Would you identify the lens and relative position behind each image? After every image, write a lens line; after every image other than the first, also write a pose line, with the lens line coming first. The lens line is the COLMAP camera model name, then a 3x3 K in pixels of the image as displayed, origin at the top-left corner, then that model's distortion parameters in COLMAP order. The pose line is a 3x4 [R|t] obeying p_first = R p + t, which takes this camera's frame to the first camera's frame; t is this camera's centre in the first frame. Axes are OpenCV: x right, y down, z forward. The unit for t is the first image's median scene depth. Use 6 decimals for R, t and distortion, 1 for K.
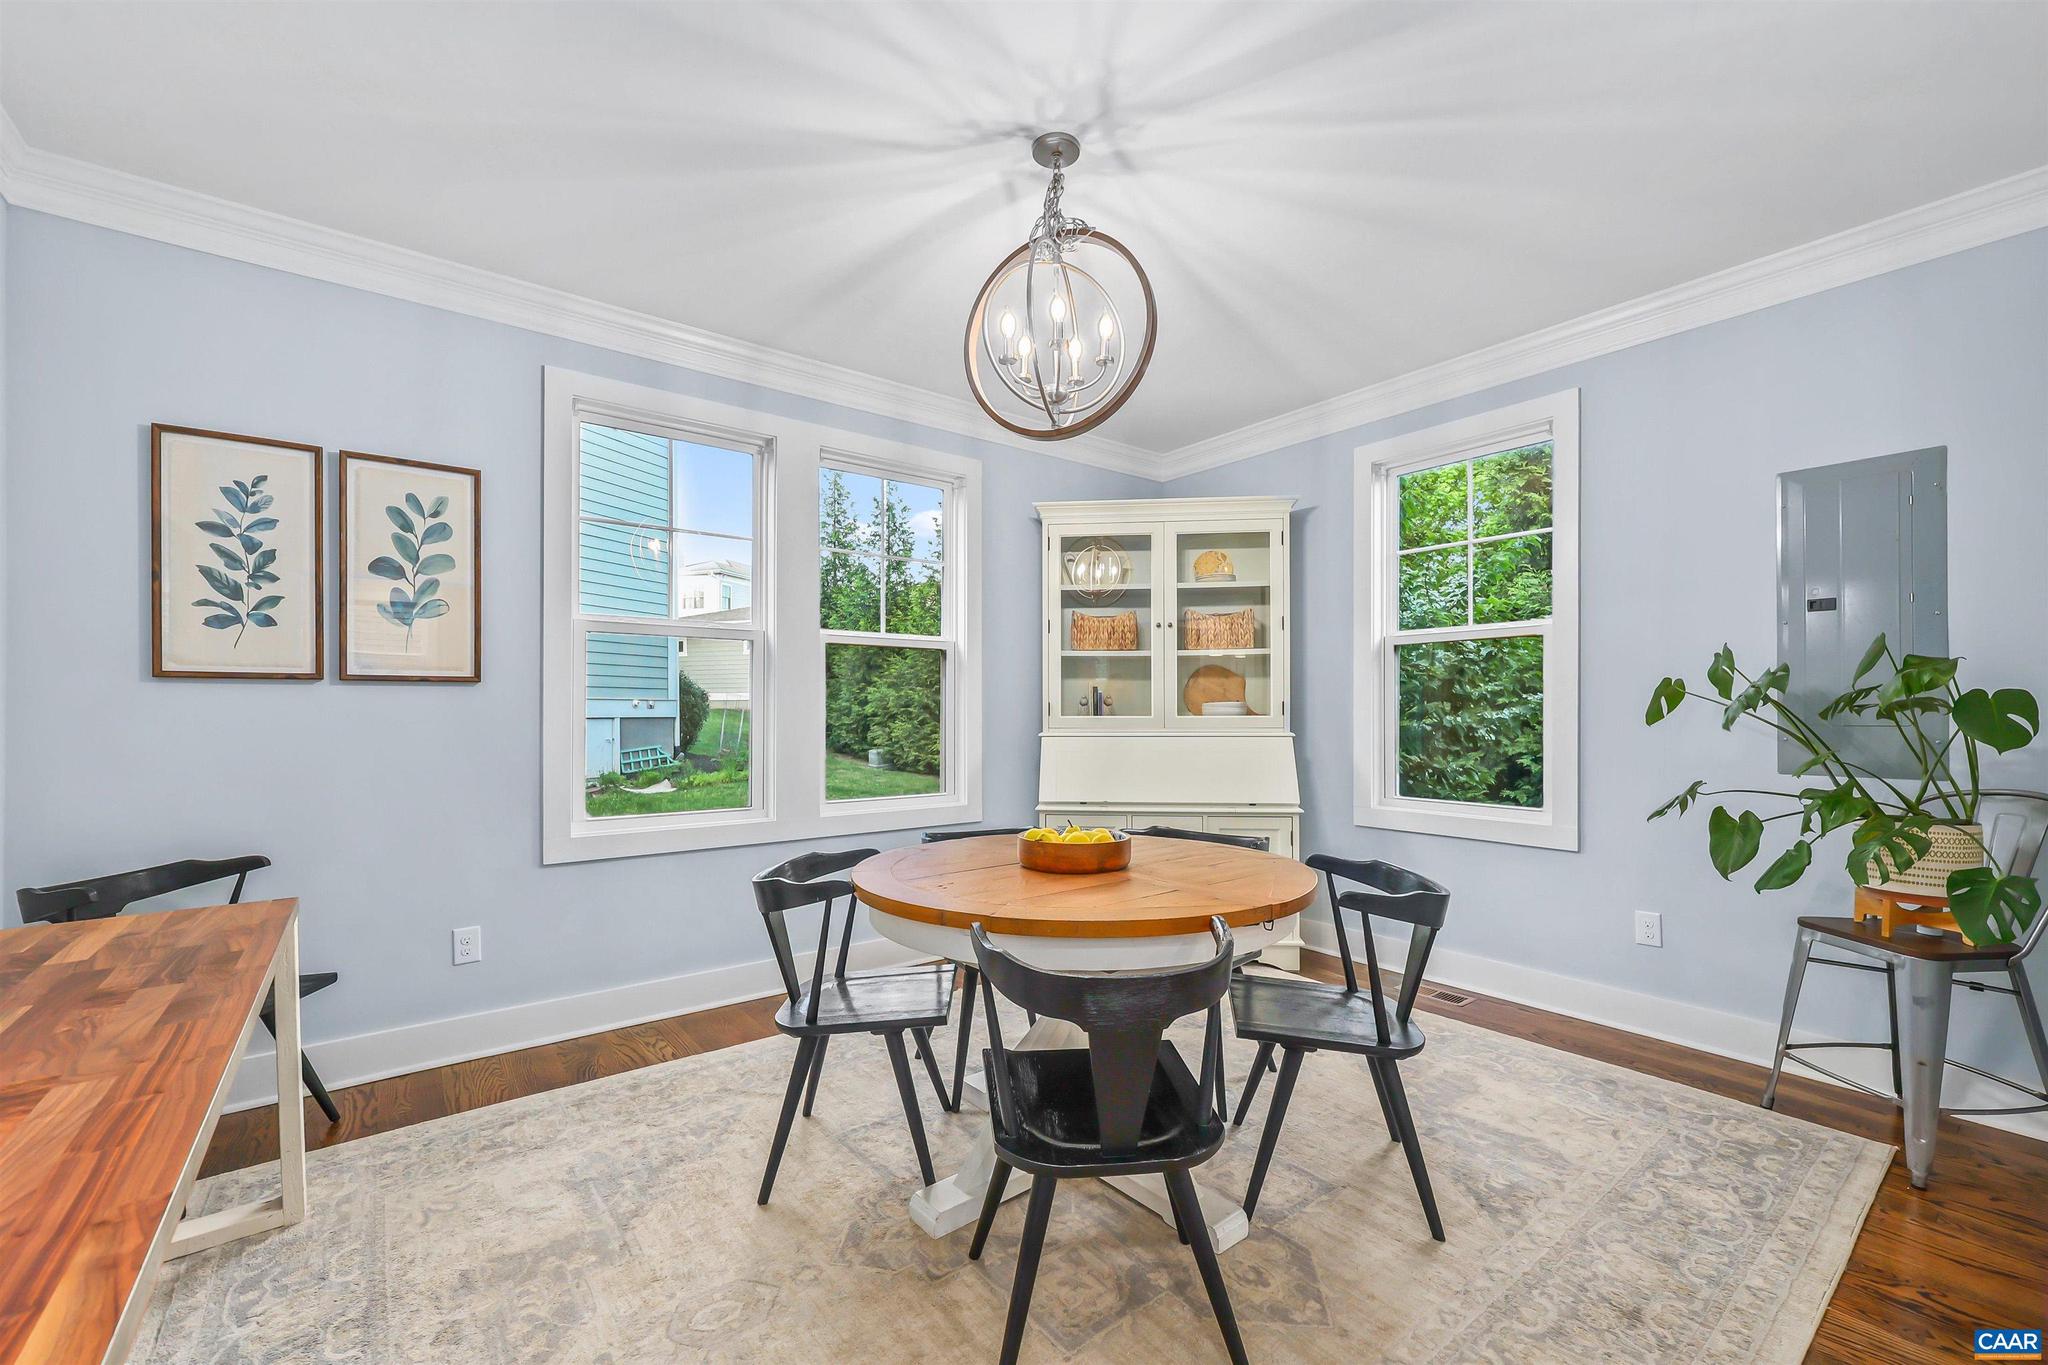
lens RADIAL K [[843.8, 0, 1022.3], [0, 843.8, 705.5], [0, 0, 1]] dist [0.002473, -0.000184]
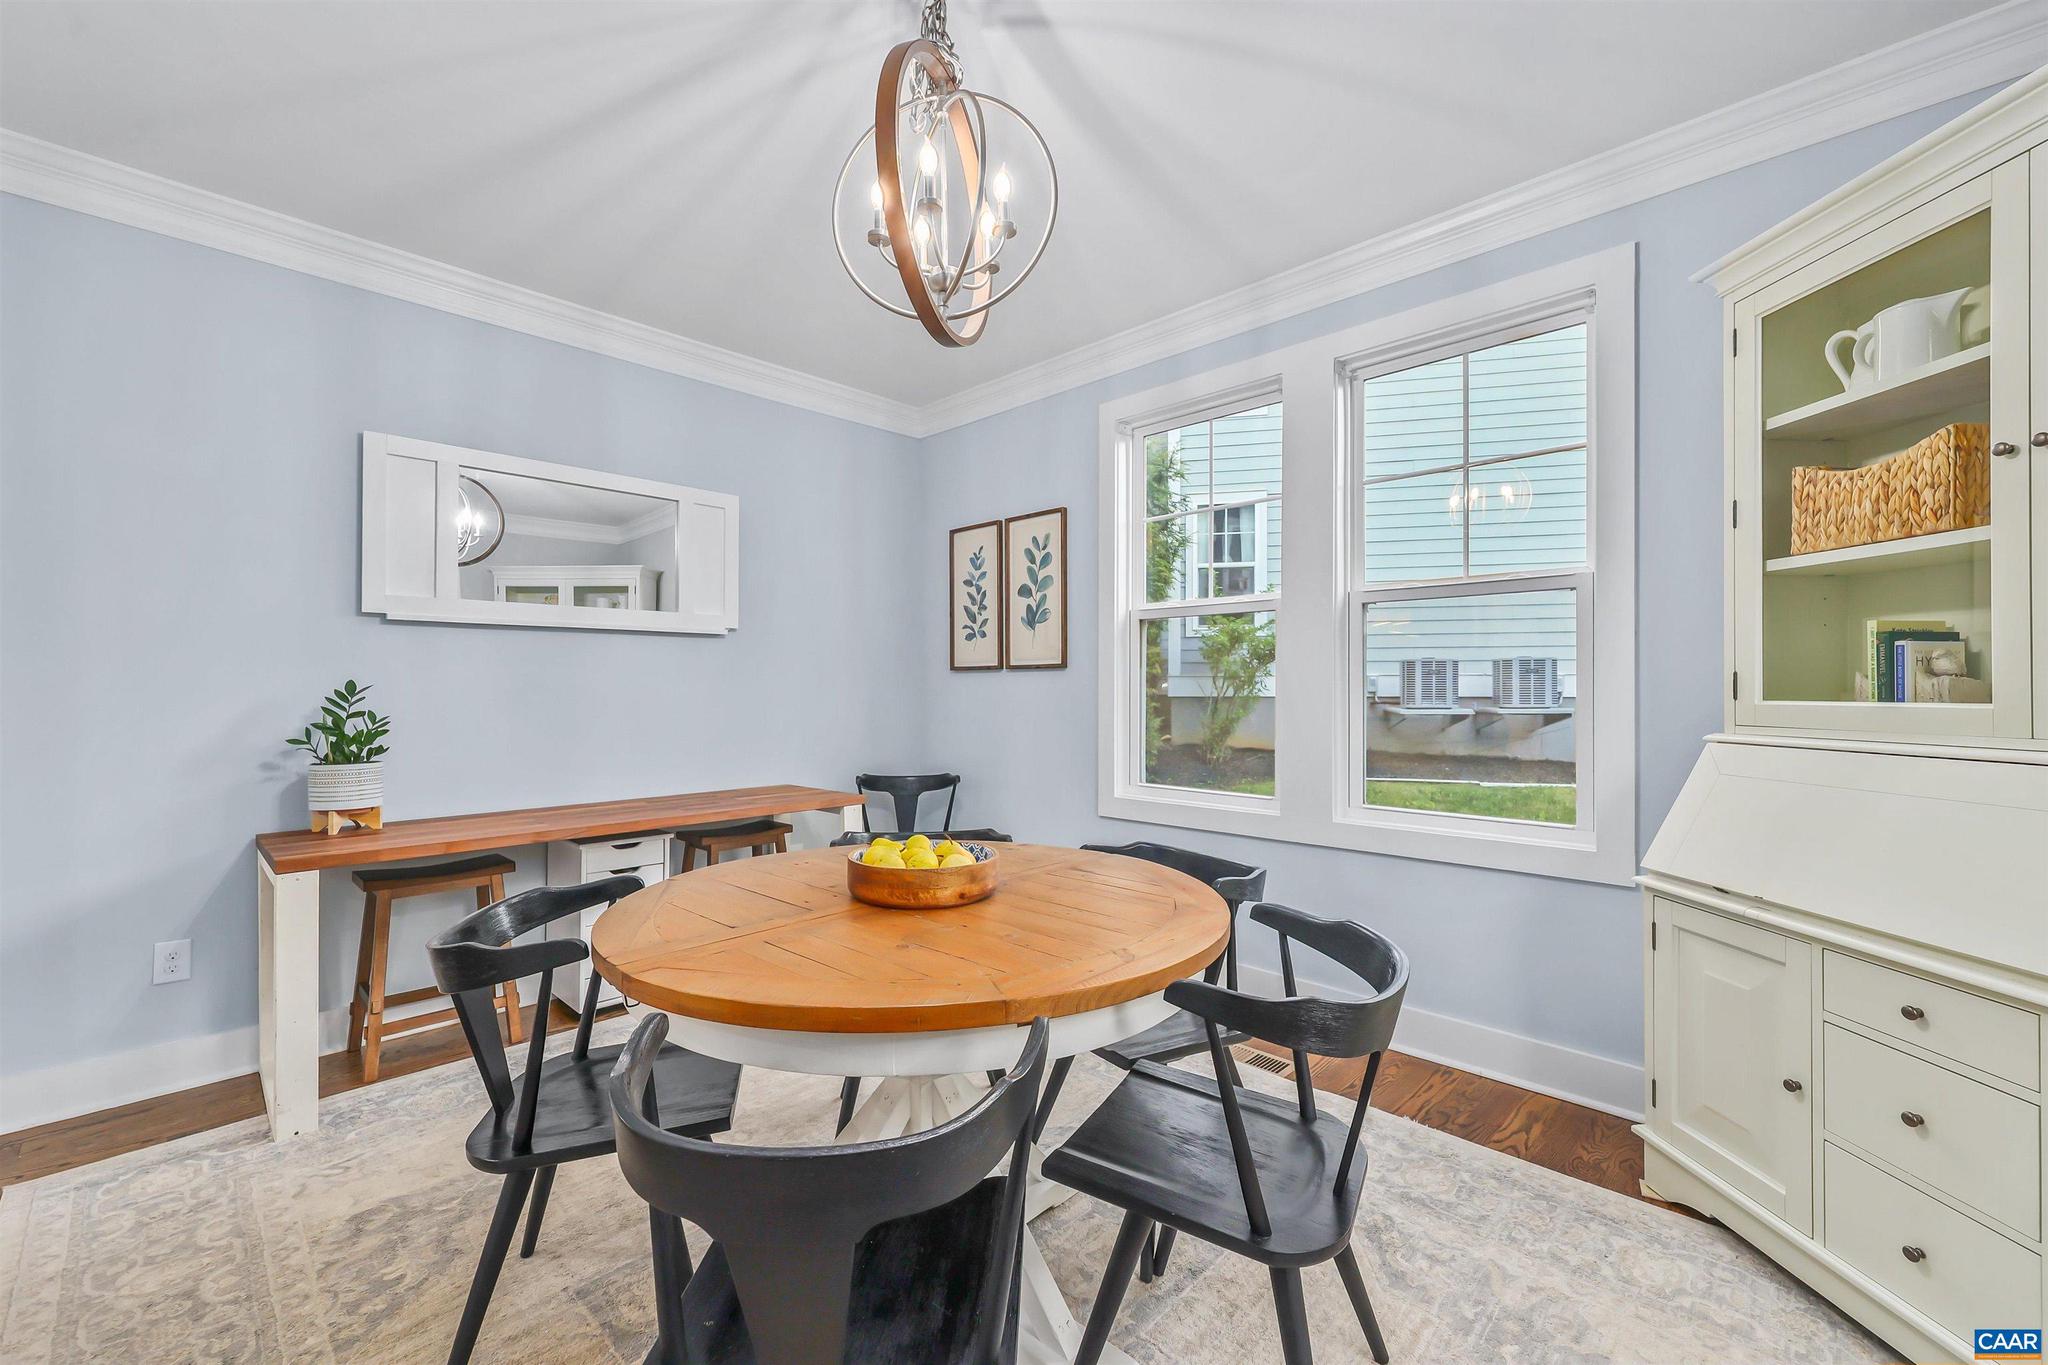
lens RADIAL K [[843.8, 0, 1022.3], [0, 843.8, 705.5], [0, 0, 1]] dist [0.002473, -0.000184]
pose [[0.129475, 0.019312, -0.991395, 0.537544], [0.003401, 0.999796, 0.019919, 0.004187], [0.991577, -0.005950, 0.129383, 0.622683]]
